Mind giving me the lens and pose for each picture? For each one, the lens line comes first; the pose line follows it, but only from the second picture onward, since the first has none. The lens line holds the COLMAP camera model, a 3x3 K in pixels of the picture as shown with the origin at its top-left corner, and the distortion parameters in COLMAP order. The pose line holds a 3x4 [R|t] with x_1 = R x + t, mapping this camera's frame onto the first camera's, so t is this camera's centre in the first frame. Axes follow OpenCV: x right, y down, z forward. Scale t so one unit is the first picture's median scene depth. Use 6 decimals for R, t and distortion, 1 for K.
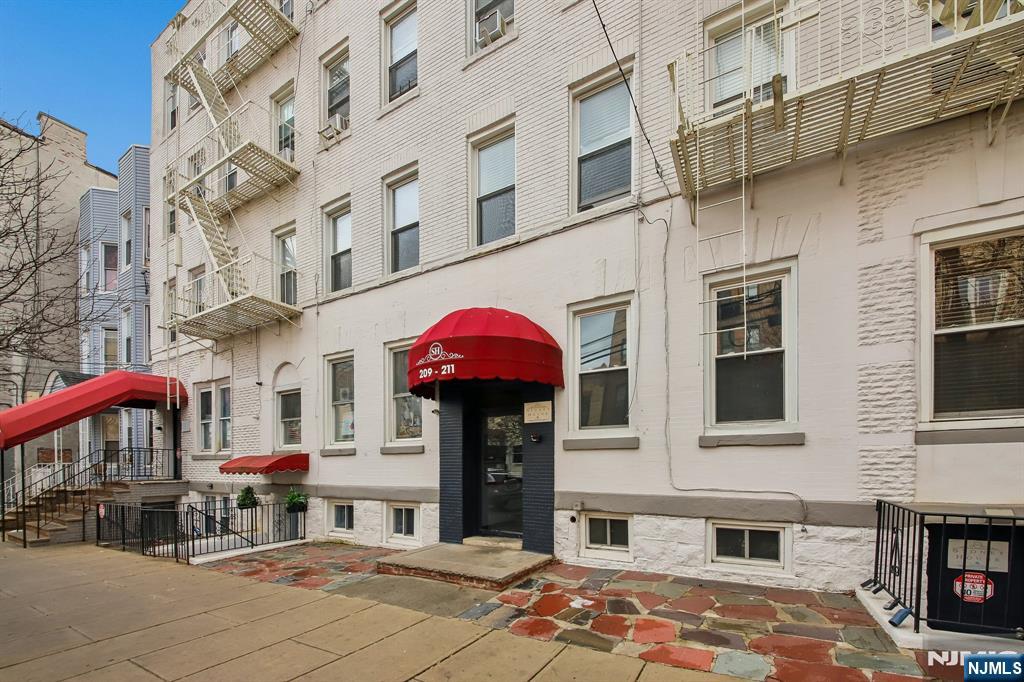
lens RADIAL K [[437.8, 0, 511.3], [0, 437.8, 464.2], [0, 0, 1]] dist [0.020002, -0.018140]
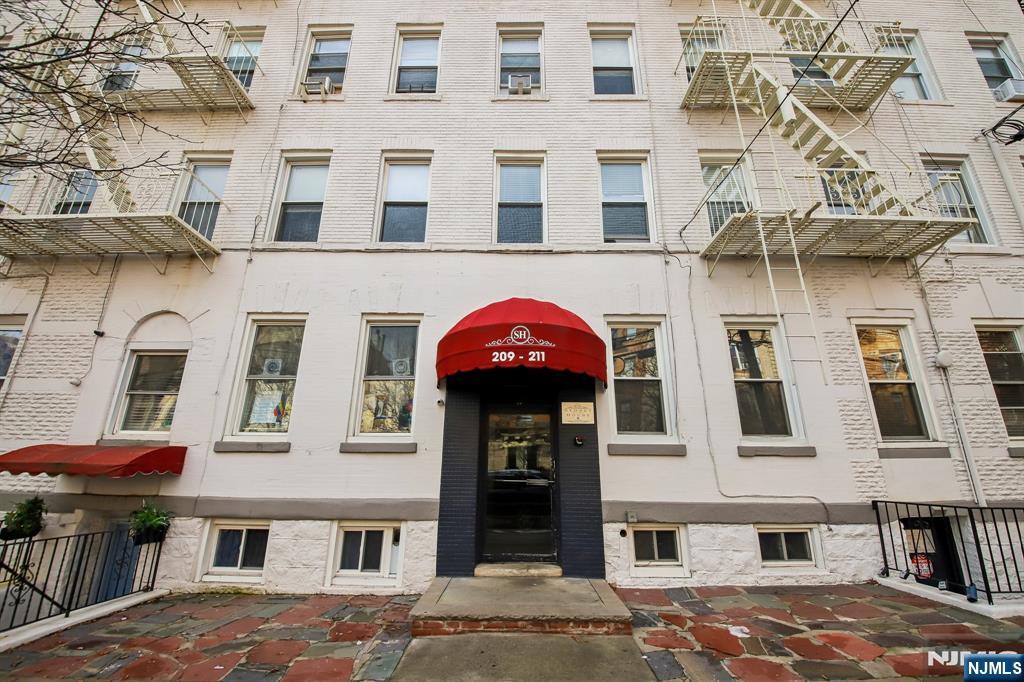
lens RADIAL K [[420.9, 0, 512.0], [0, 420.9, 341.0], [0, 0, 1]] dist [-0.003452, -0.012168]
pose [[0.858637, 0.168517, 0.484091, -0.545300], [-0.013619, 0.951581, -0.307097, 0.016053], [-0.512403, 0.257092, 0.819358, 0.286383]]
